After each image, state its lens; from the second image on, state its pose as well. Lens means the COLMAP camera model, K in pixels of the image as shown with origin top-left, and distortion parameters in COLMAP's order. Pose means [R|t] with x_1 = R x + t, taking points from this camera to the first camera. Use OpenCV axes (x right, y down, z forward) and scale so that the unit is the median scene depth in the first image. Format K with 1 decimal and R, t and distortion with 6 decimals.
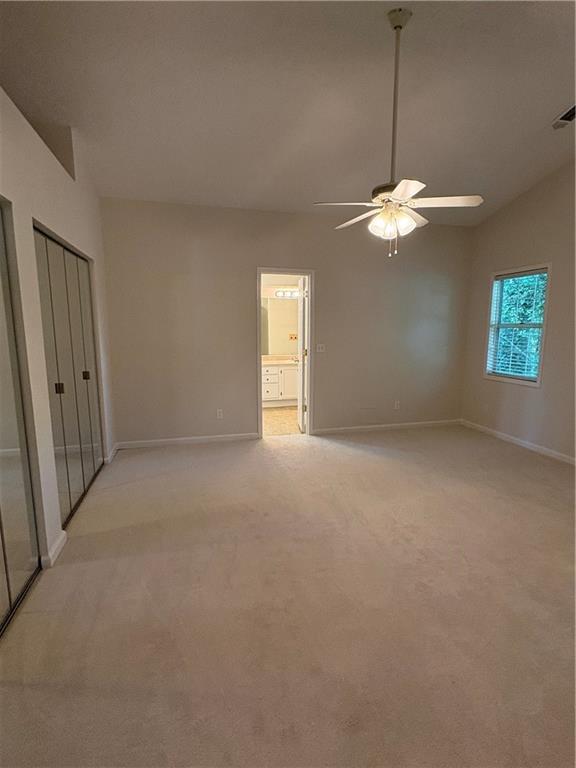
lens RADIAL K [[389.0, 0, 287.4], [0, 389.0, 387.3], [0, 0, 1]] dist [0.003069, 0.000792]
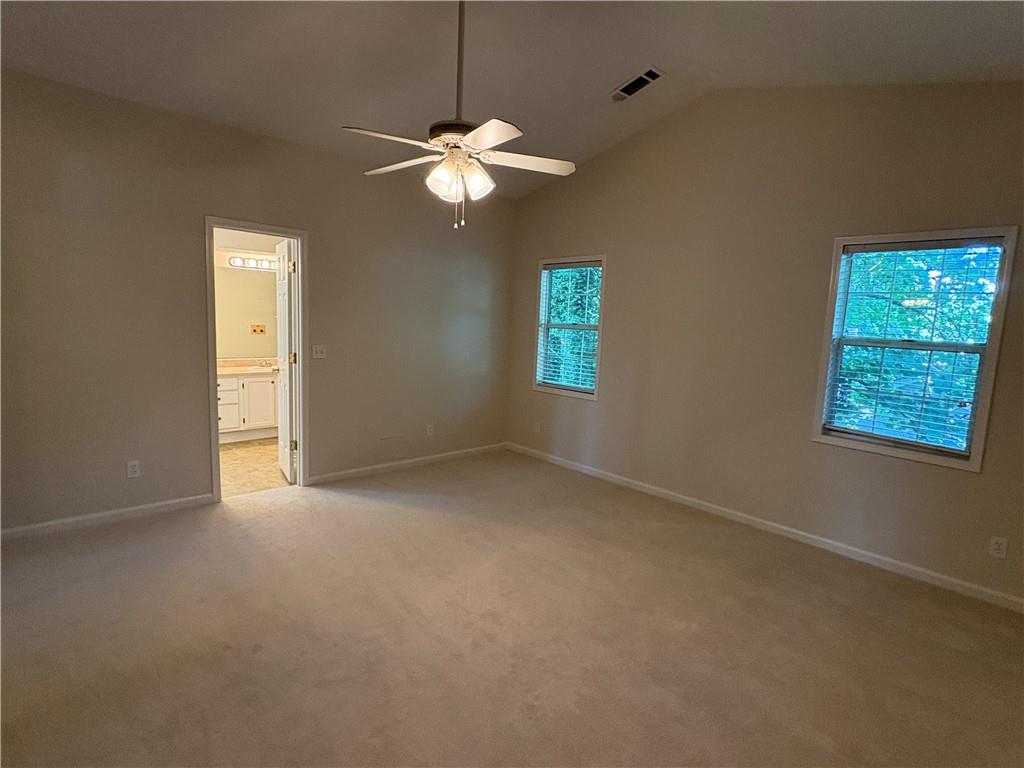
lens RADIAL K [[518.7, 0, 505.3], [0, 518.7, 384.0], [0, 0, 1]] dist [0.003069, 0.000792]
pose [[0.881931, -0.024317, 0.470751, -0.053959], [0.033529, 0.999375, -0.011193, -0.027852], [-0.470185, 0.025655, 0.882195, 0.092176]]
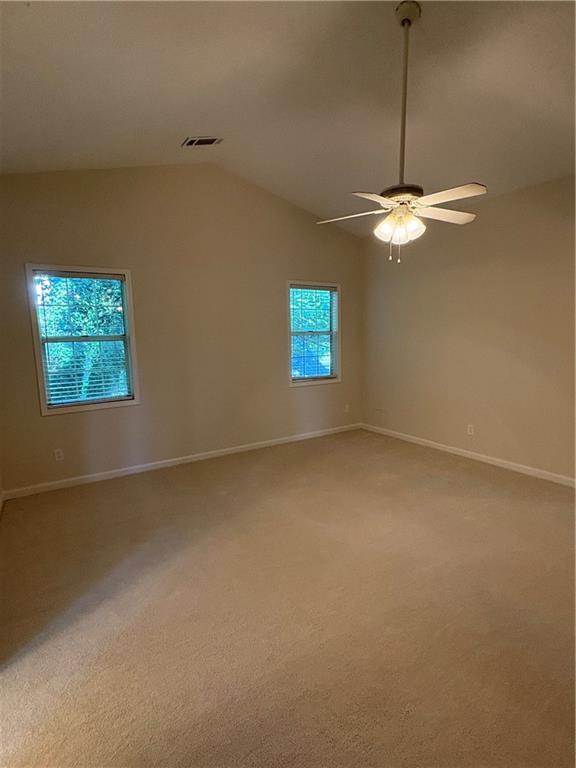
lens RADIAL K [[389.0, 0, 289.1], [0, 389.0, 388.7], [0, 0, 1]] dist [0.003069, 0.000792]
pose [[-0.312135, -0.137997, 0.939962, -0.309502], [0.166072, 0.966235, 0.197002, -0.146943], [-0.935410, 0.217592, -0.278679, 0.848250]]
